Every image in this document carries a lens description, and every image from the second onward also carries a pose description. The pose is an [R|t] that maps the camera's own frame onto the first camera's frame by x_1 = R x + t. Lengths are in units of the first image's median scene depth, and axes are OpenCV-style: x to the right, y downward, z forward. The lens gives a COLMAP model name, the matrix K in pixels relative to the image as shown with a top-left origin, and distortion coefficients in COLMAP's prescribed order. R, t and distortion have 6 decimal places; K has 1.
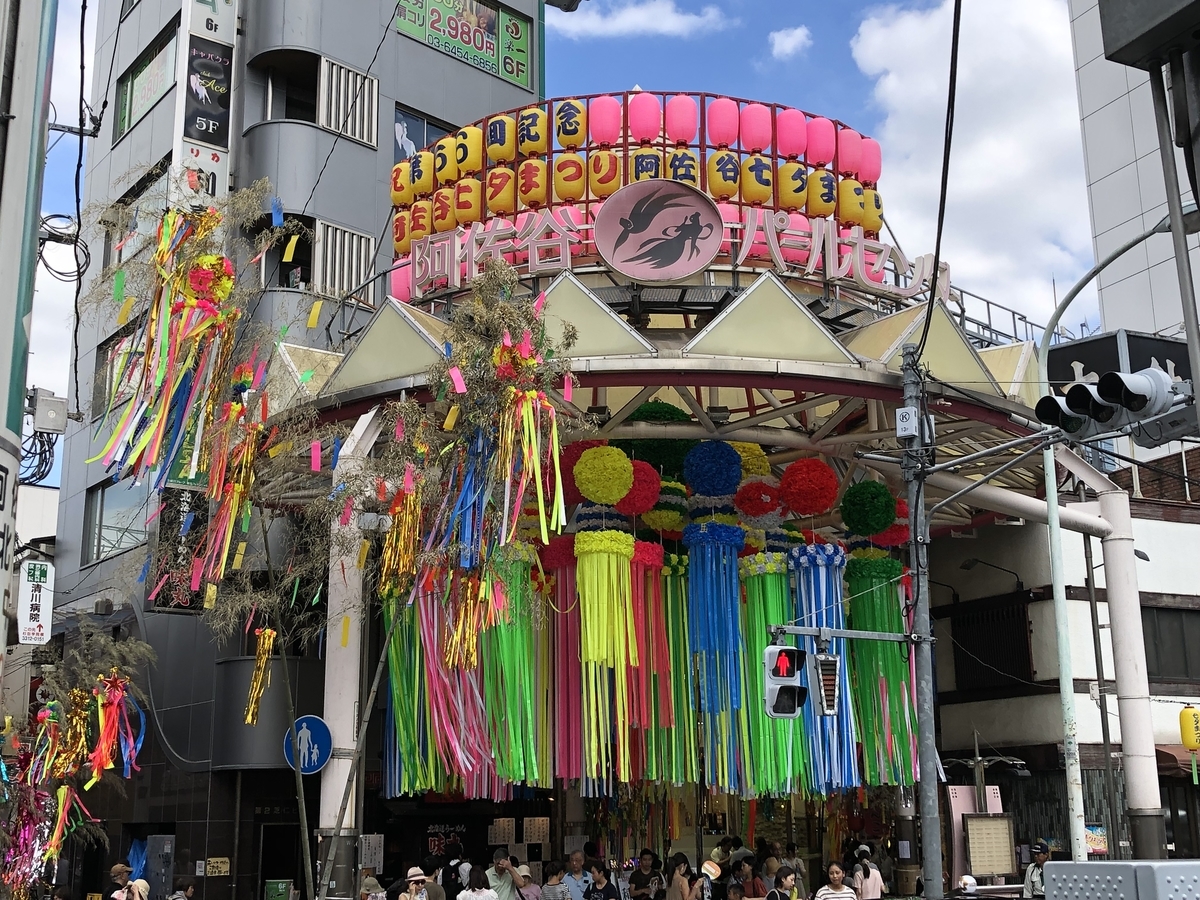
lens RADIAL K [[1446.6, 0, 600.6], [0, 1446.6, 444.8], [0, 0, 1]] dist [0.040238, 0.000000]
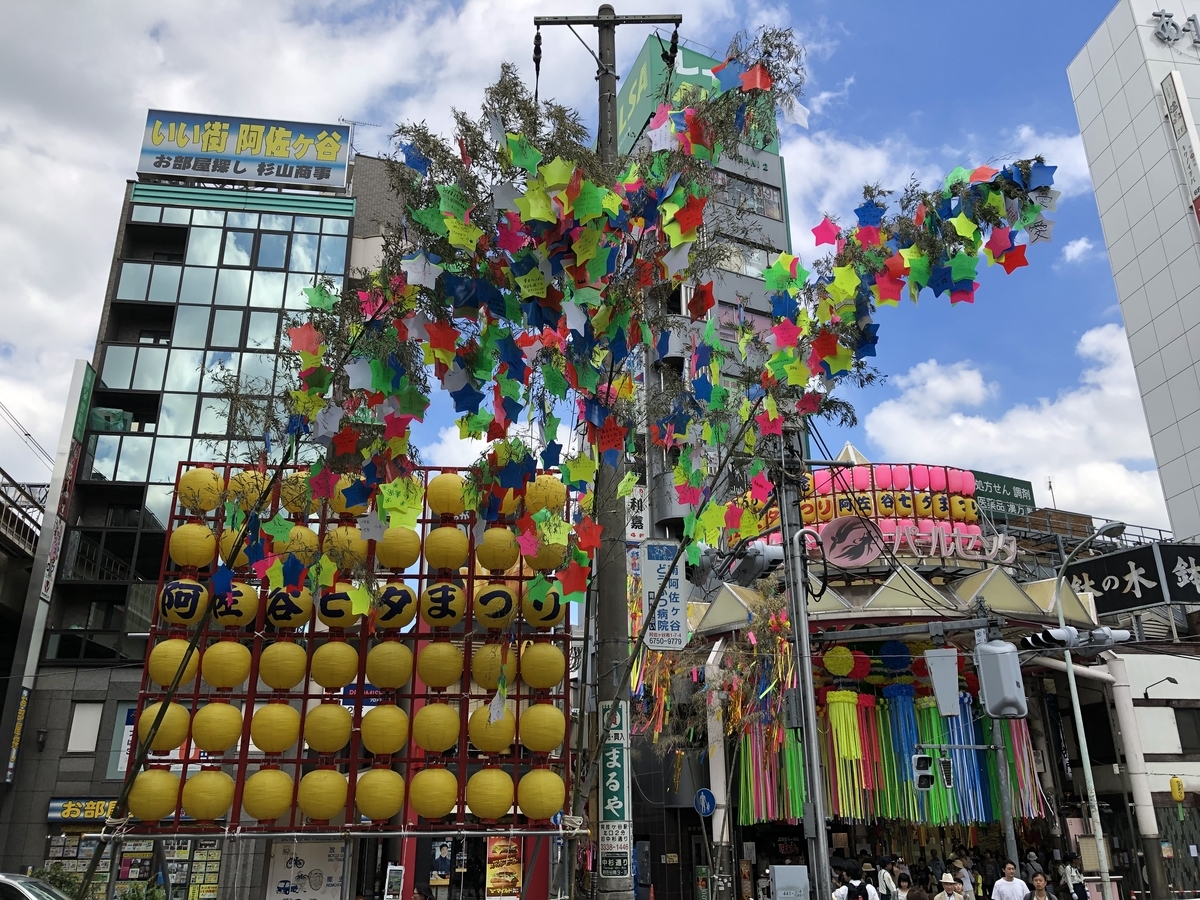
lens RADIAL K [[996.4, 0, 591.6], [0, 996.4, 453.8], [0, 0, 1]] dist [0.000885, 0.006756]
pose [[0.945526, -0.109893, -0.306438, 0.133878], [0.078233, 0.990420, -0.113787, -0.133889], [0.316007, 0.083615, 0.945065, -0.444154]]
